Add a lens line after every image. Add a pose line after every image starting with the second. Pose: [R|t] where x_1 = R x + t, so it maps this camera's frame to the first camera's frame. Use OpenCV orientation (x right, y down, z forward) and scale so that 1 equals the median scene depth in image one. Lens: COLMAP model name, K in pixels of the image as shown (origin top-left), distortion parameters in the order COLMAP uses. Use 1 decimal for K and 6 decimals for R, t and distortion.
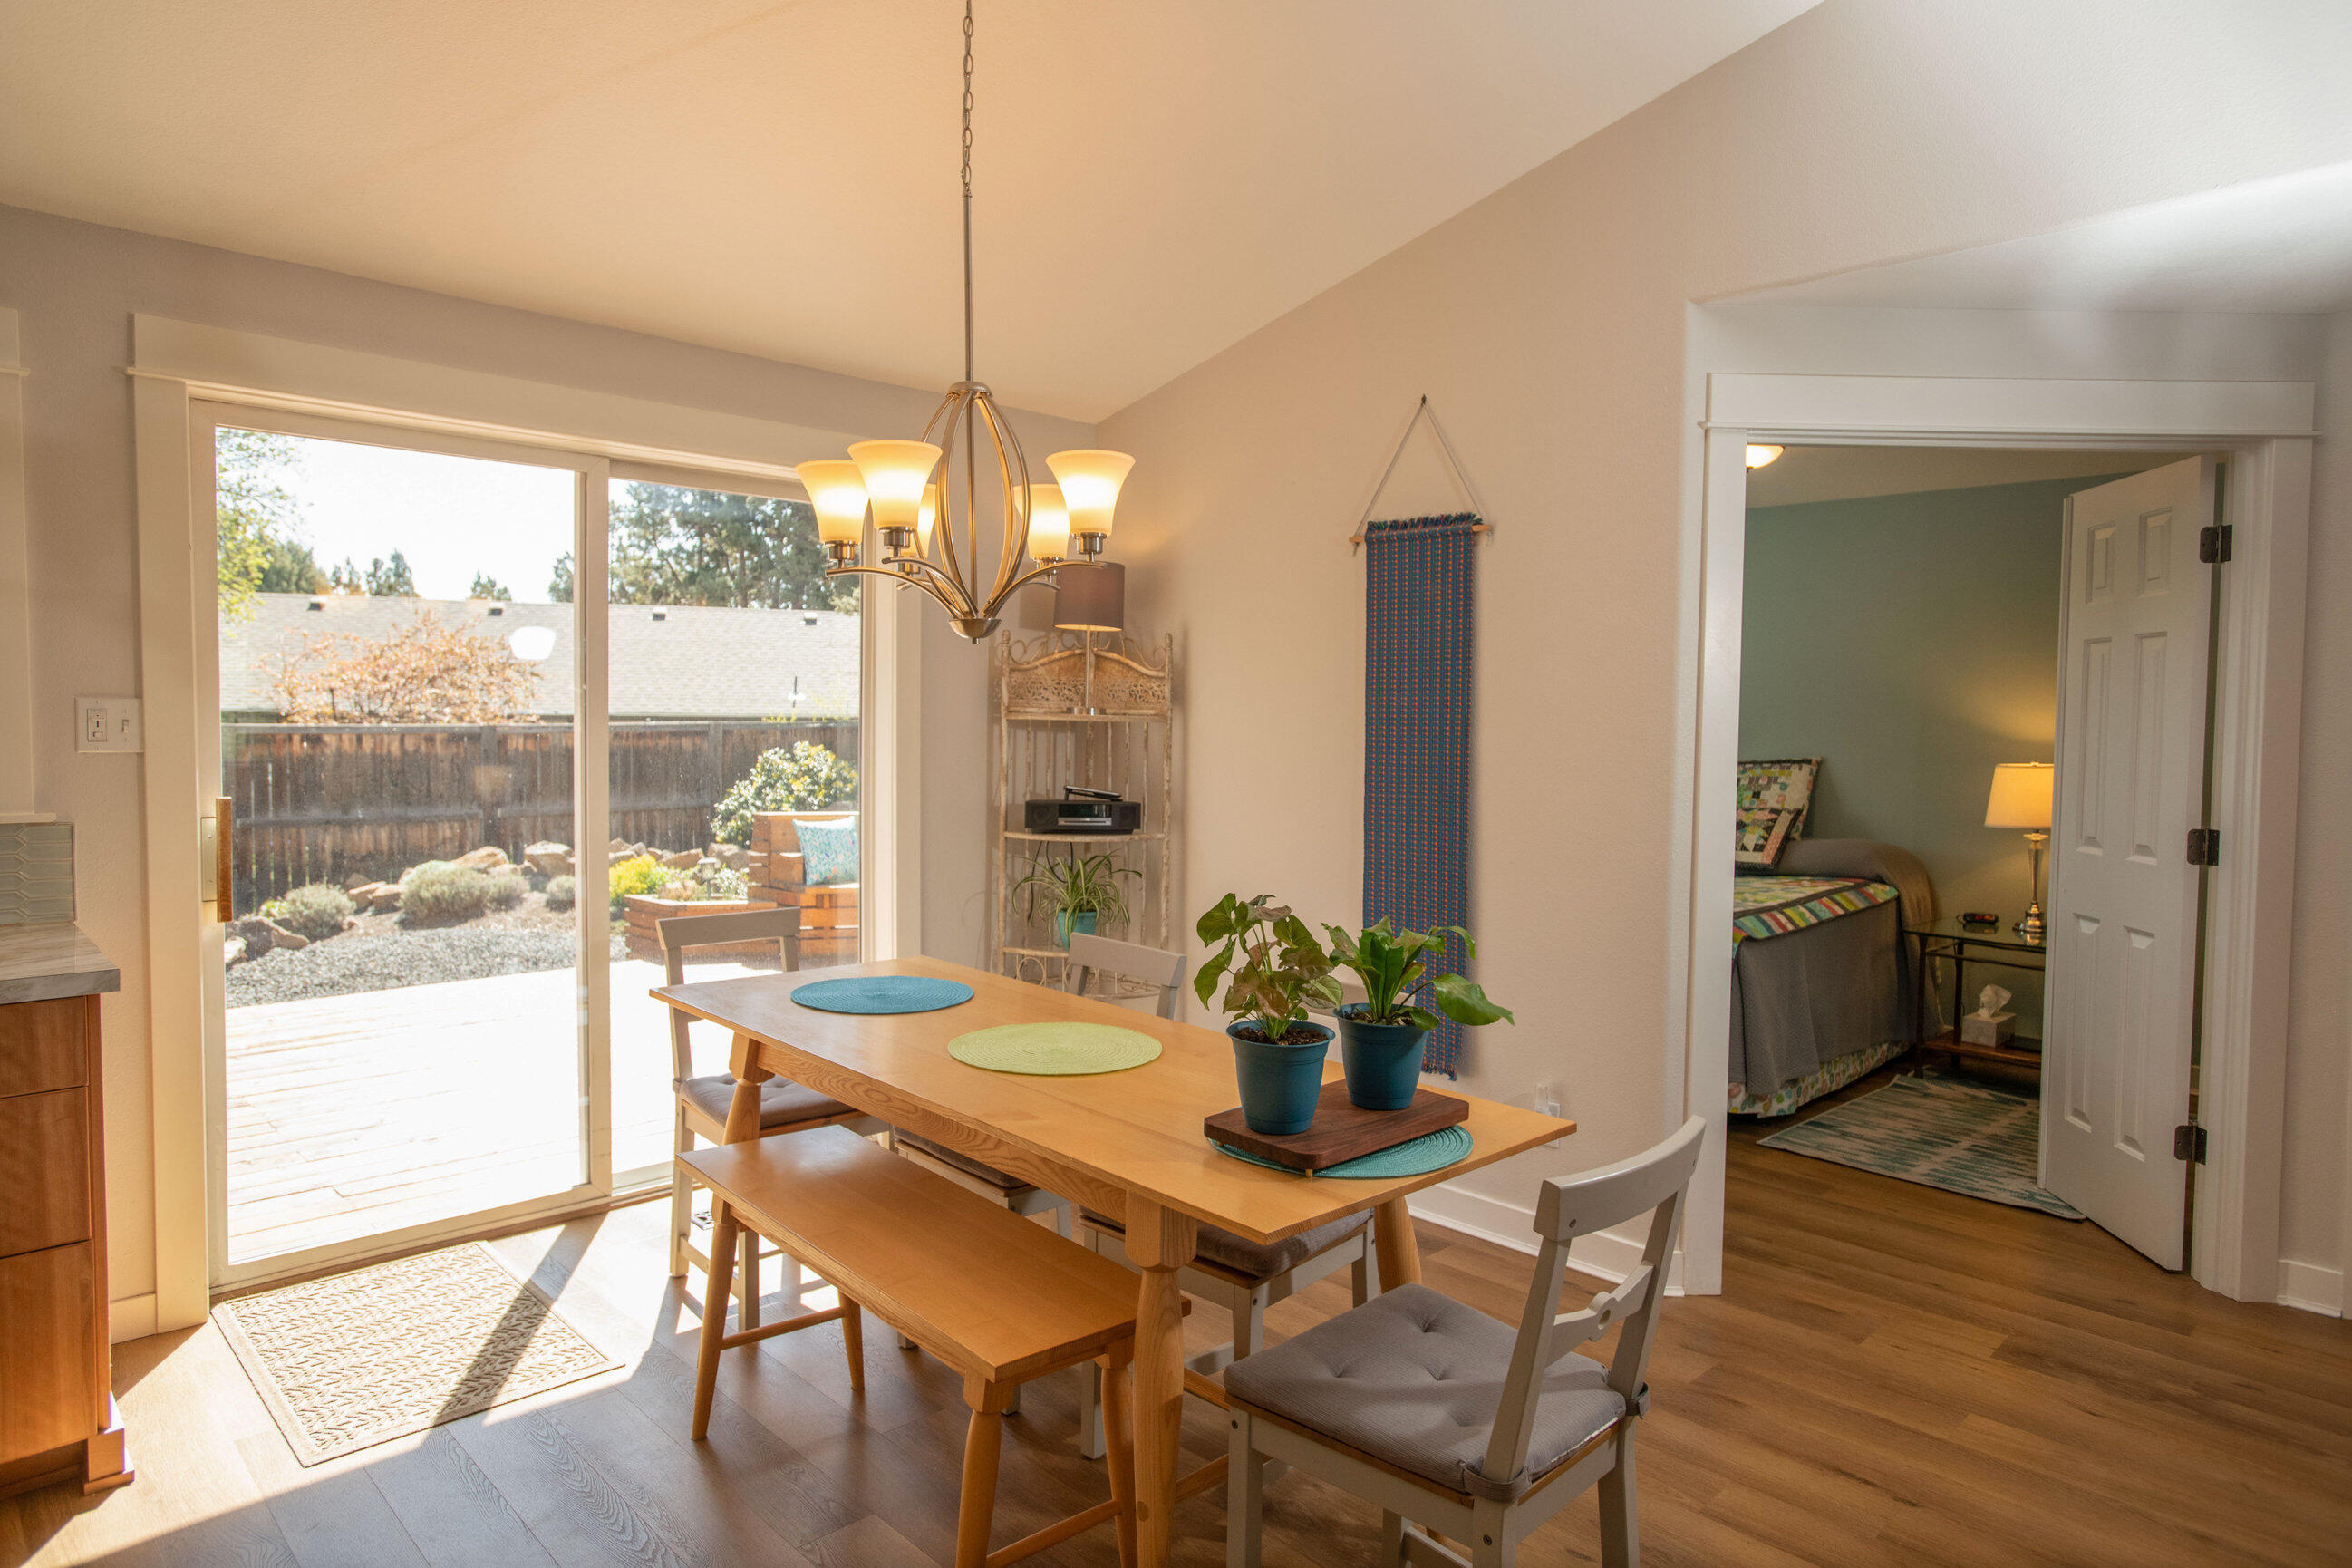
lens RADIAL K [[1356.2, 0, 1176.0], [0, 1356.2, 784.0], [0, 0, 1]] dist [0.004639, 0.000819]
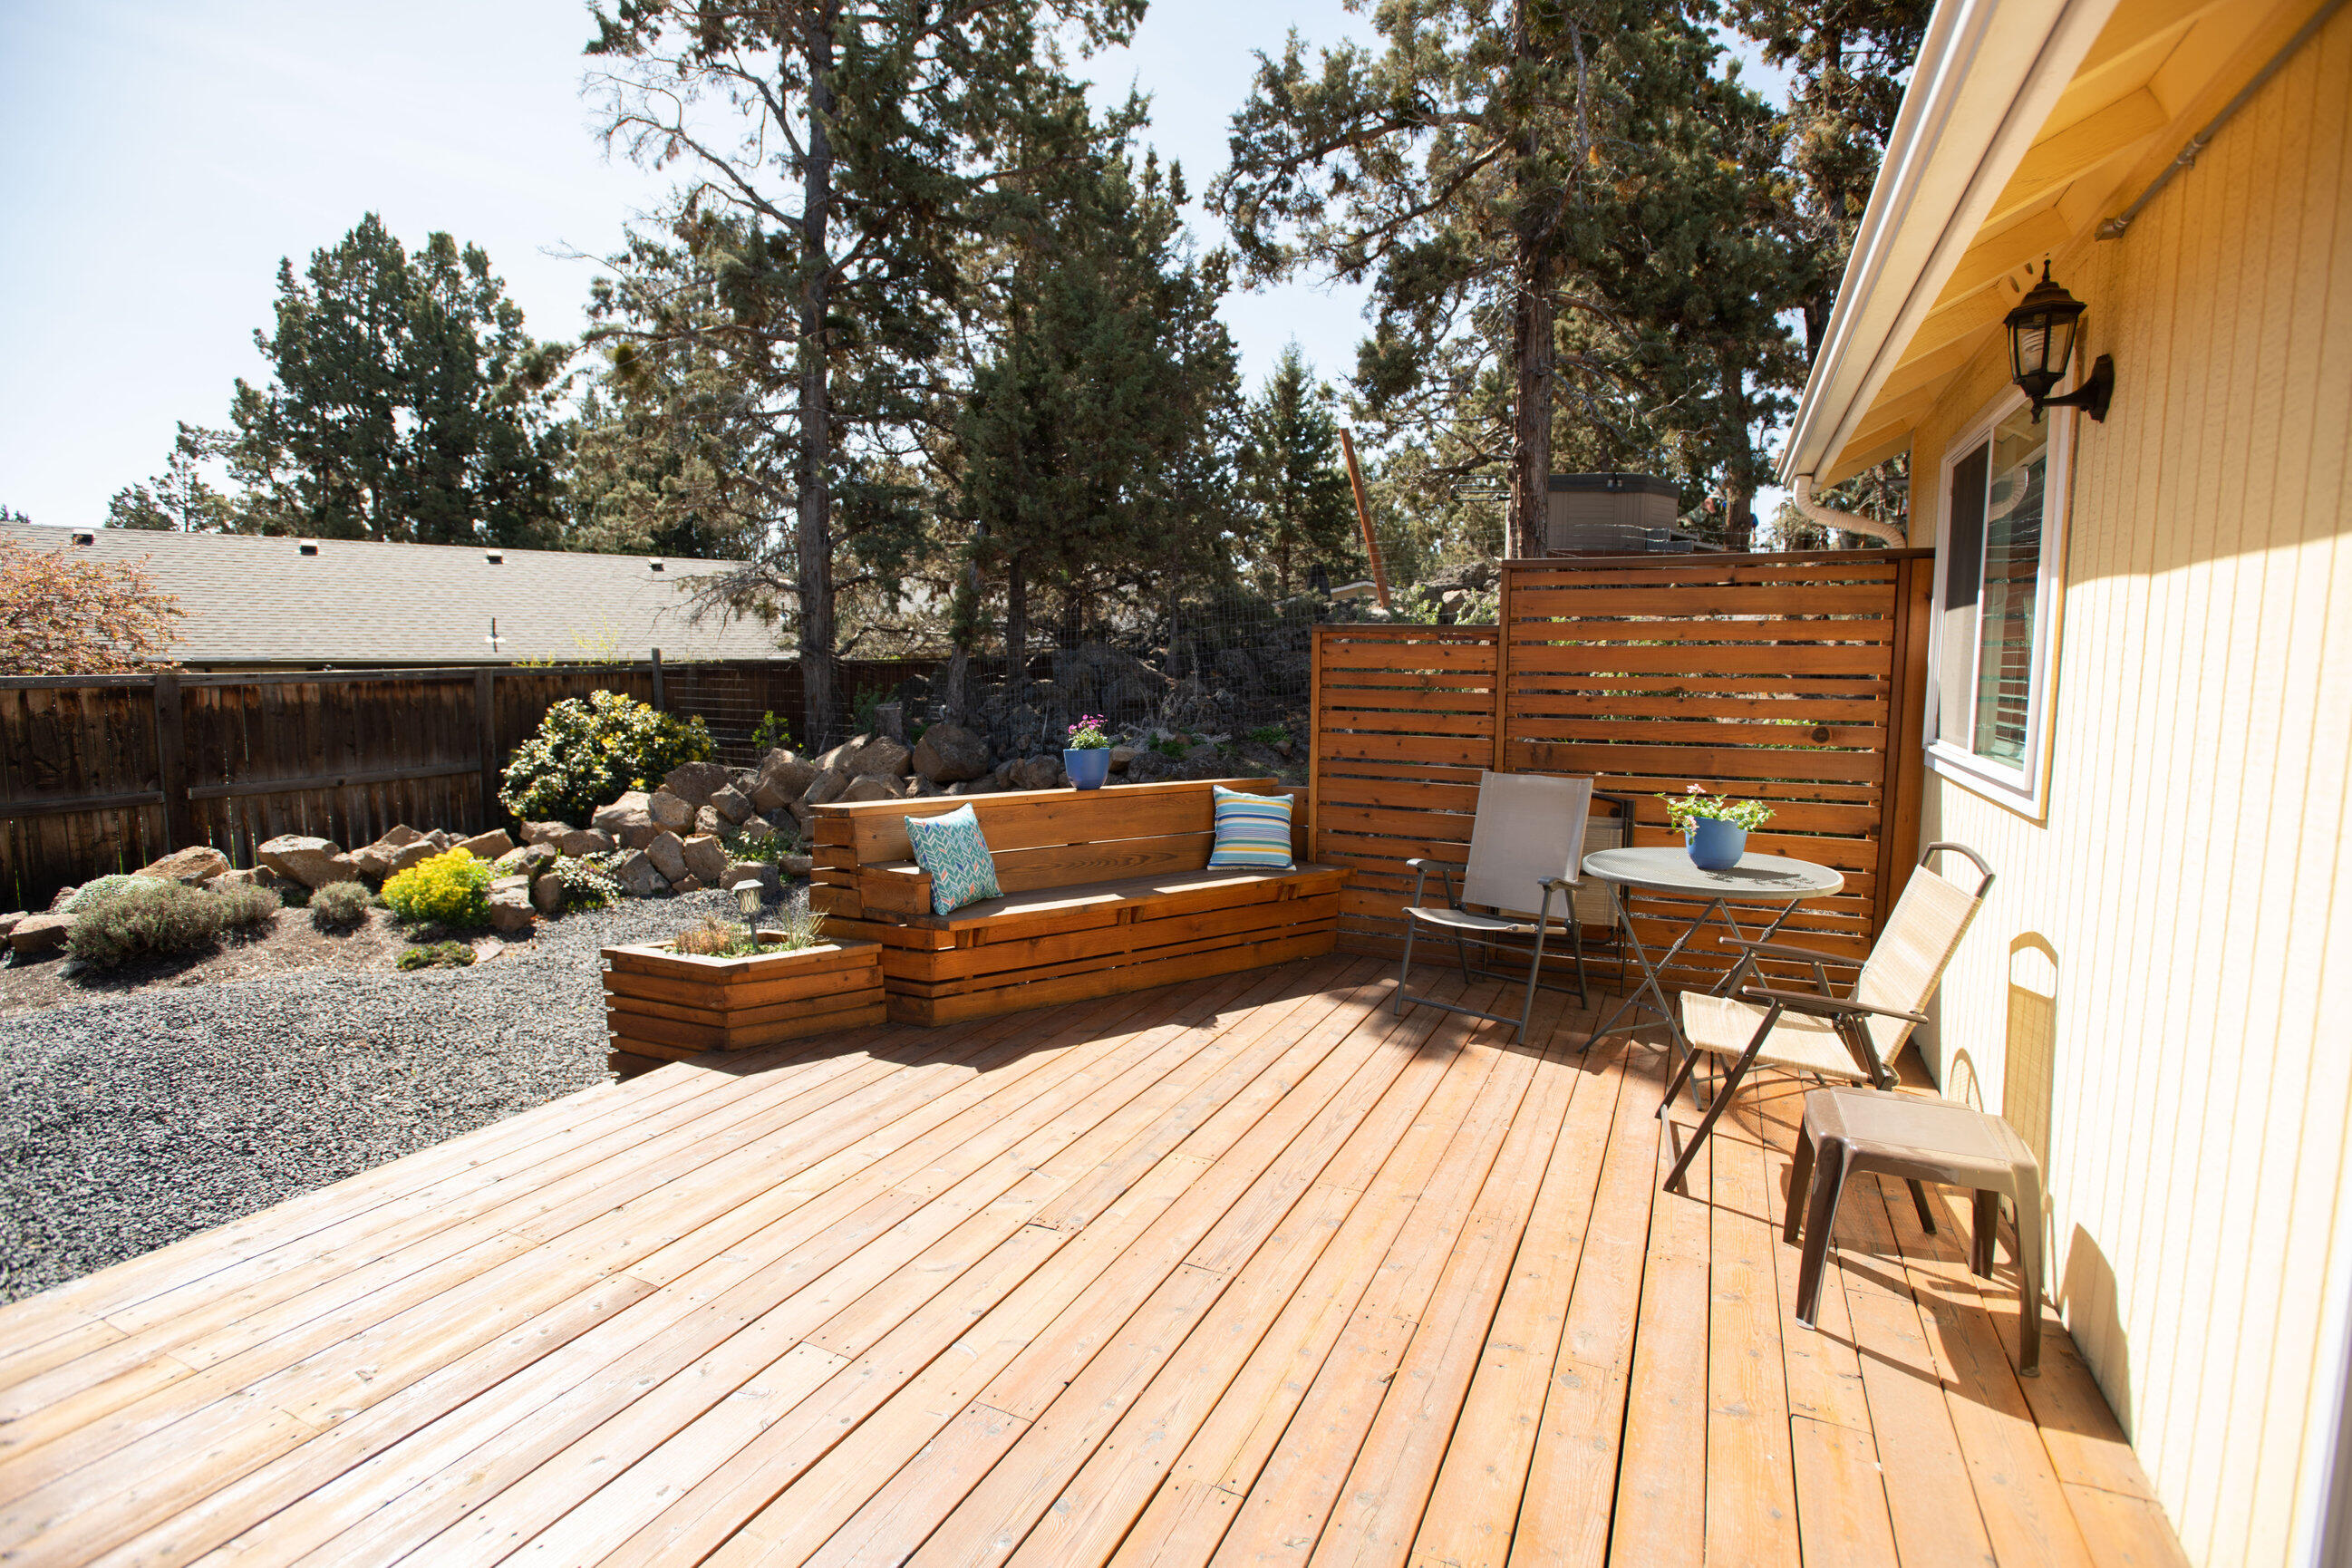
lens RADIAL K [[1106.0, 0, 1176.0], [0, 1106.0, 784.0], [0, 0, 1]] dist [-0.017384, 0.000519]
pose [[0.941272, -0.041953, 0.335033, -0.239946], [0.020865, 0.997582, 0.066299, -0.015235], [-0.337004, -0.055415, 0.939871, 0.327902]]
